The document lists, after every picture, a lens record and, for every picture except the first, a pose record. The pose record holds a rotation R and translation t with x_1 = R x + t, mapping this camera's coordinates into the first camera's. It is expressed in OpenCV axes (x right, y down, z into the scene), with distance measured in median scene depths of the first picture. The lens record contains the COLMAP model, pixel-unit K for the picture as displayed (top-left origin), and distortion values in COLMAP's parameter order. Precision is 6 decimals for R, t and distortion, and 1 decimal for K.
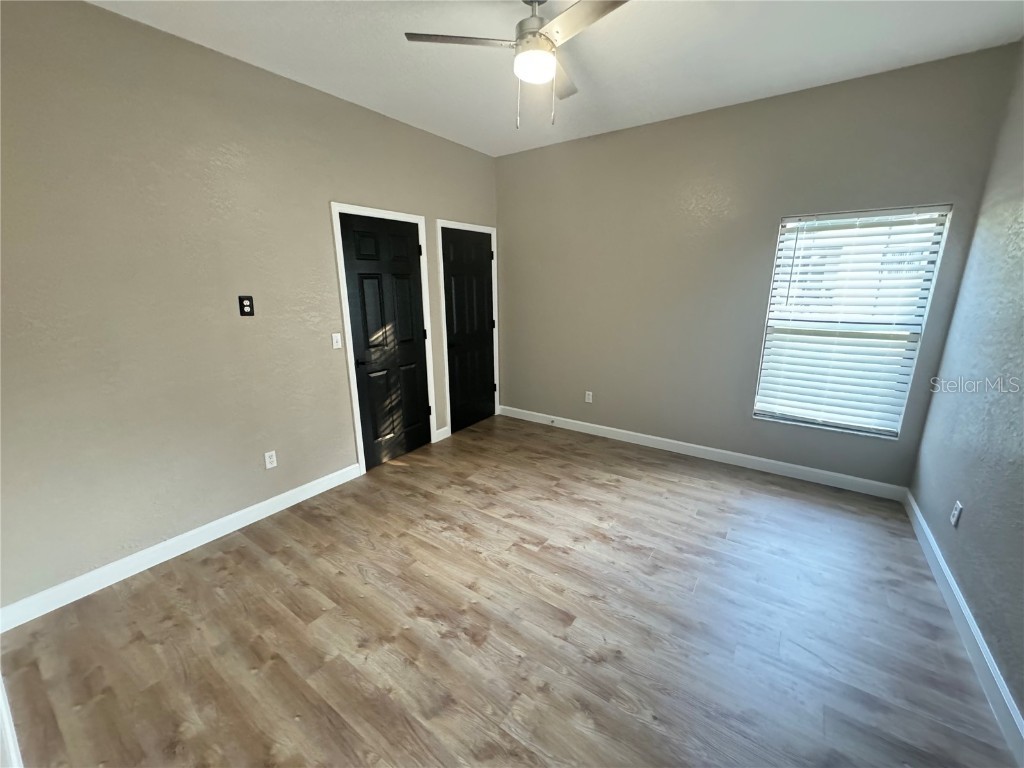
lens RADIAL K [[409.5, 0, 512.2], [0, 409.5, 389.3], [0, 0, 1]] dist [0.000271, 0.000526]
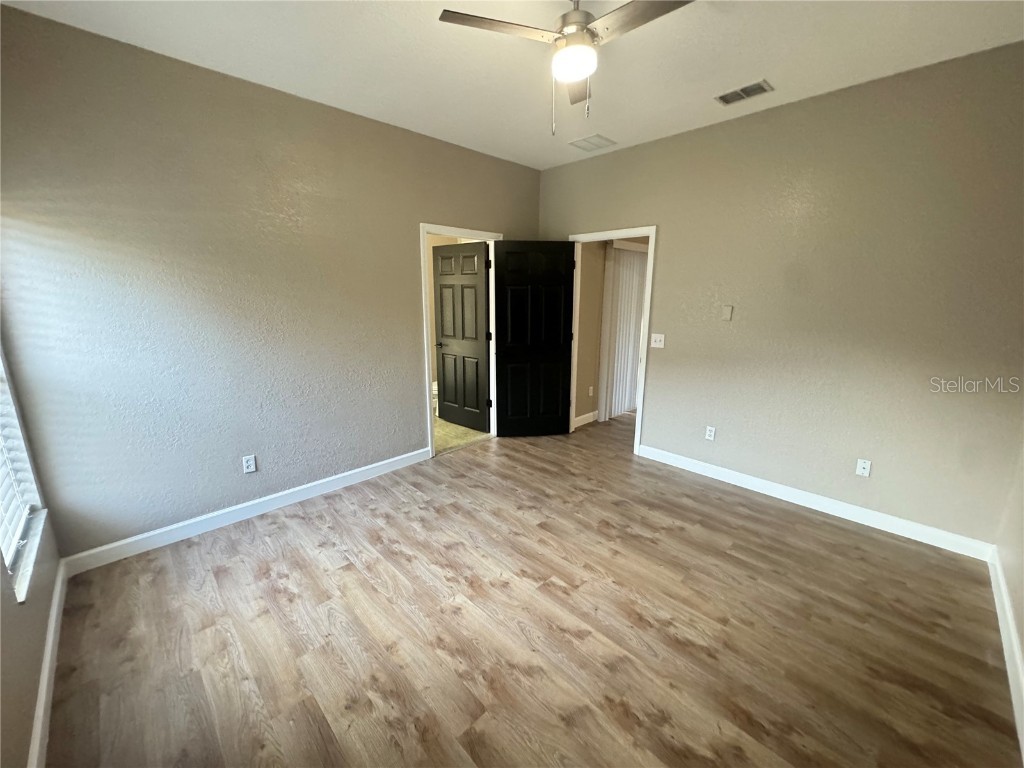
lens RADIAL K [[409.5, 0, 514.5], [0, 409.5, 380.1], [0, 0, 1]] dist [0.000271, 0.000526]
pose [[-0.983290, -0.034021, 0.178841, -0.006141], [0.051523, 0.890212, 0.452623, -0.432705], [-0.174605, 0.454274, -0.873584, 1.614625]]
